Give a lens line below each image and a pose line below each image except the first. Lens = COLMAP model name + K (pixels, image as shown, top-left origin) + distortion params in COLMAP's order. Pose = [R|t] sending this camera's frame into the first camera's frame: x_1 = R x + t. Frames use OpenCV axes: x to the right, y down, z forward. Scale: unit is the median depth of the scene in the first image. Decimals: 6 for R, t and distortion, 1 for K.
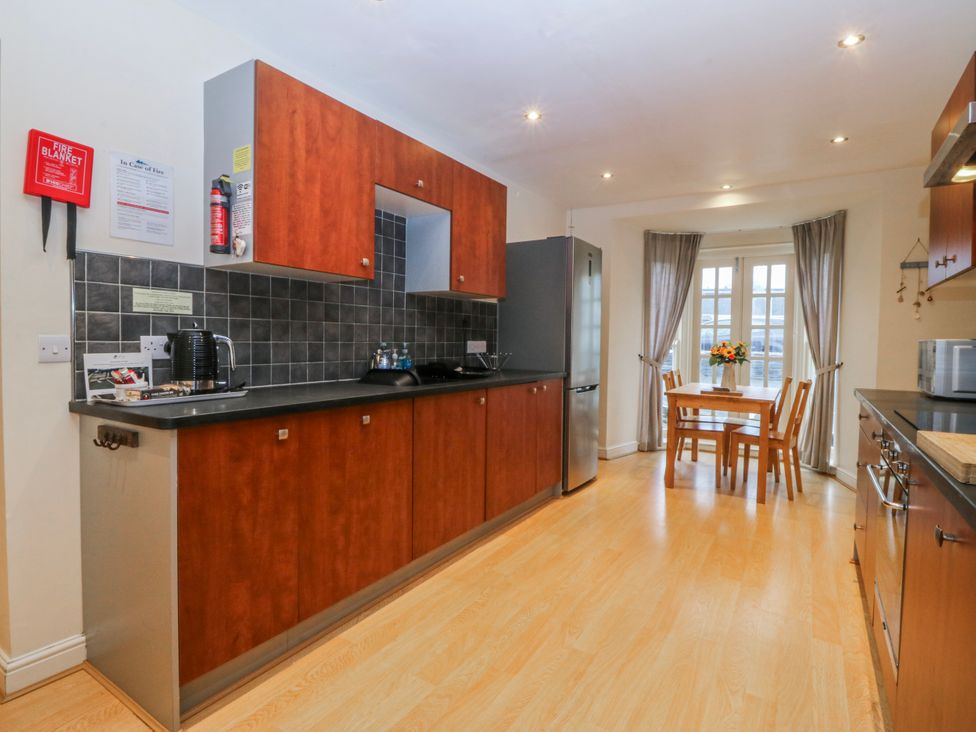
lens RADIAL K [[509.9, 0, 486.7], [0, 509.9, 355.3], [0, 0, 1]] dist [0.002299, -0.013224]
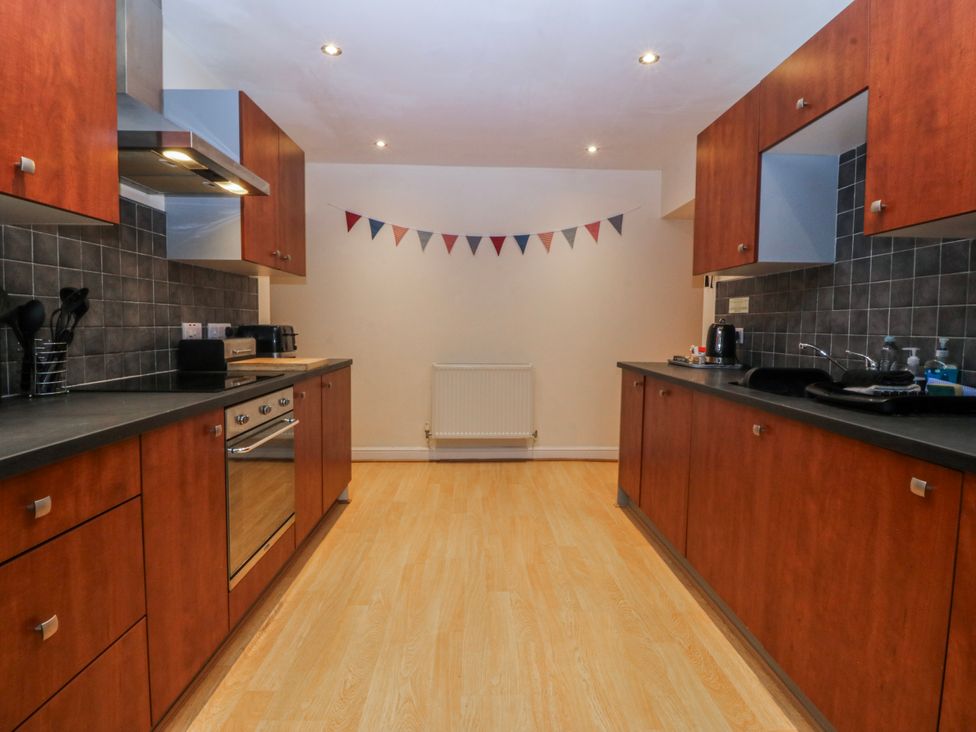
lens RADIAL K [[509.9, 0, 486.7], [0, 509.9, 355.3], [0, 0, 1]] dist [0.002299, -0.013224]
pose [[-0.832097, 0.007805, -0.554575, 0.362854], [-0.040613, 0.996359, 0.074959, -0.018294], [0.553141, 0.084896, -0.828751, 0.810362]]
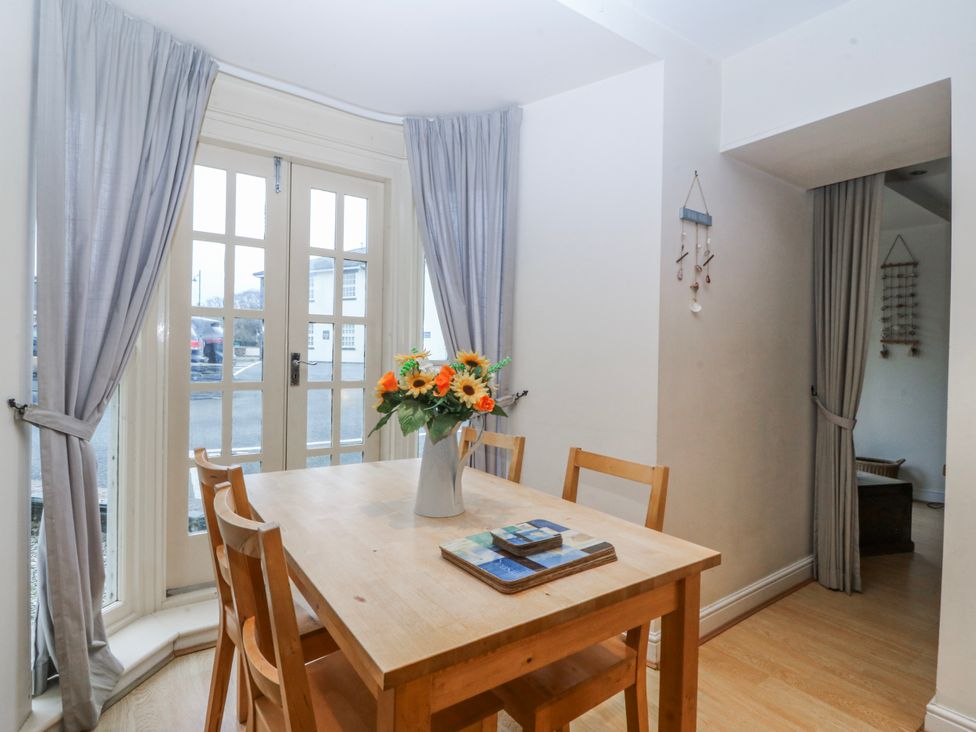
lens RADIAL K [[509.9, 0, 486.7], [0, 509.9, 355.3], [0, 0, 1]] dist [0.002299, -0.013224]
pose [[0.396533, -0.006179, 0.918000, 0.193614], [0.016083, 0.999871, -0.000217, -0.023597], [-0.917880, 0.014851, 0.396581, 0.816286]]
